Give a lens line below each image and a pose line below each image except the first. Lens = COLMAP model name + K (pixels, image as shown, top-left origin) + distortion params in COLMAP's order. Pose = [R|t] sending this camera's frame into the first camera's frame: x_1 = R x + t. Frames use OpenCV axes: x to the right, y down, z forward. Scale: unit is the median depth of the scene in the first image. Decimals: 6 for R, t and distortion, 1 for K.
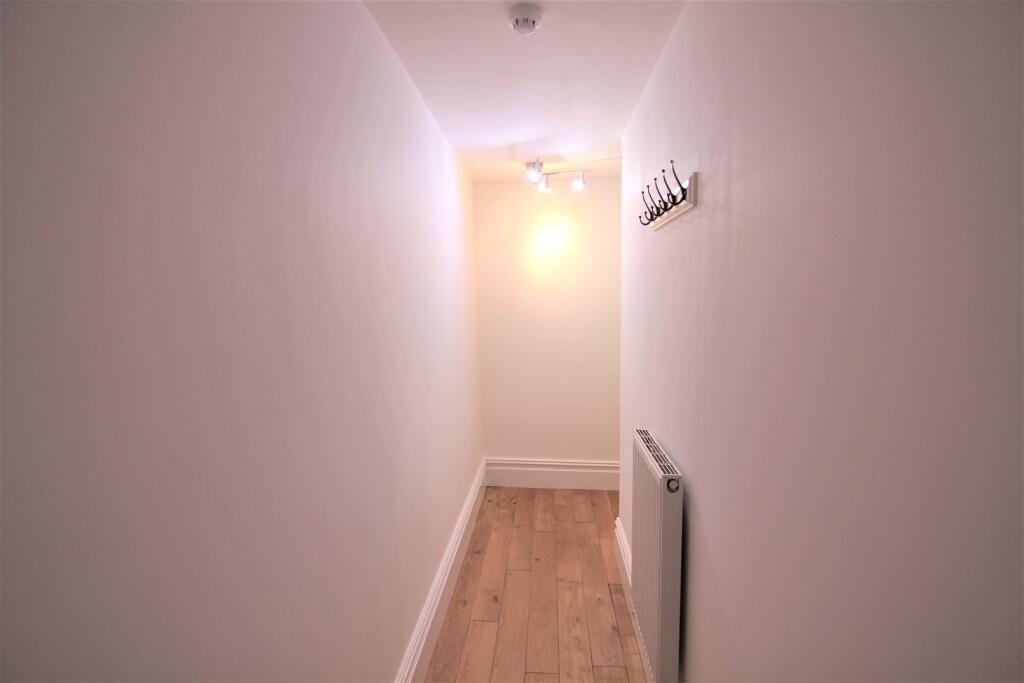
lens RADIAL K [[516.3, 0, 512.0], [0, 516.3, 341.5], [0, 0, 1]] dist [0.001120, -0.028488]
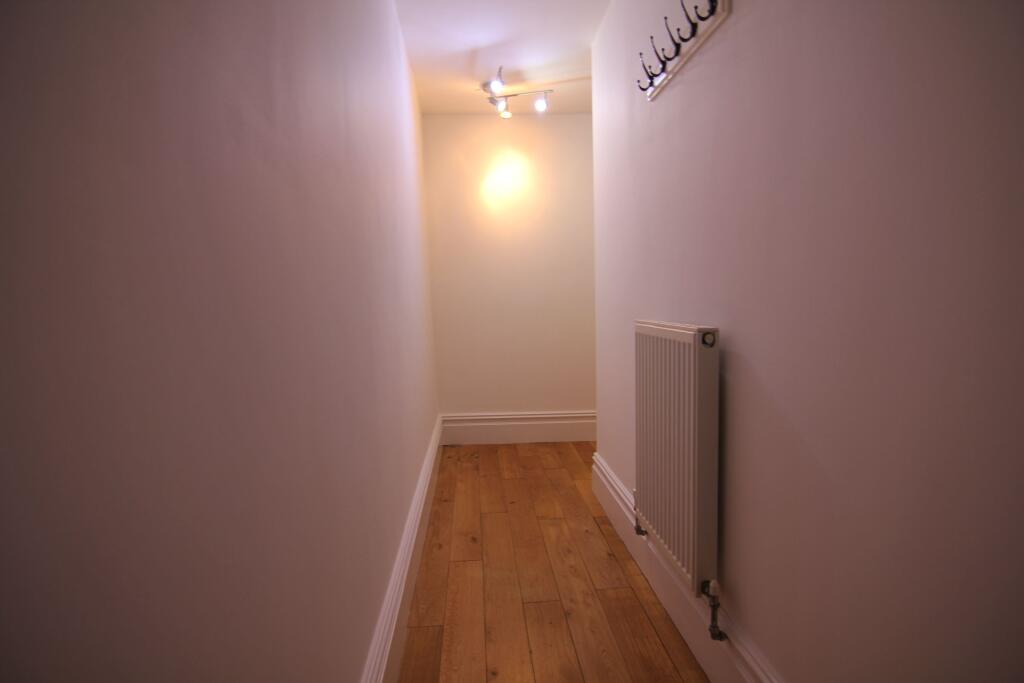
lens RADIAL K [[516.3, 0, 512.0], [0, 516.3, 341.5], [0, 0, 1]] dist [0.001120, -0.028488]
pose [[0.989493, -0.026504, 0.142128, -0.077190], [0.027485, 0.999610, -0.004937, 0.146899], [-0.141942, 0.008792, 0.989836, 0.093047]]
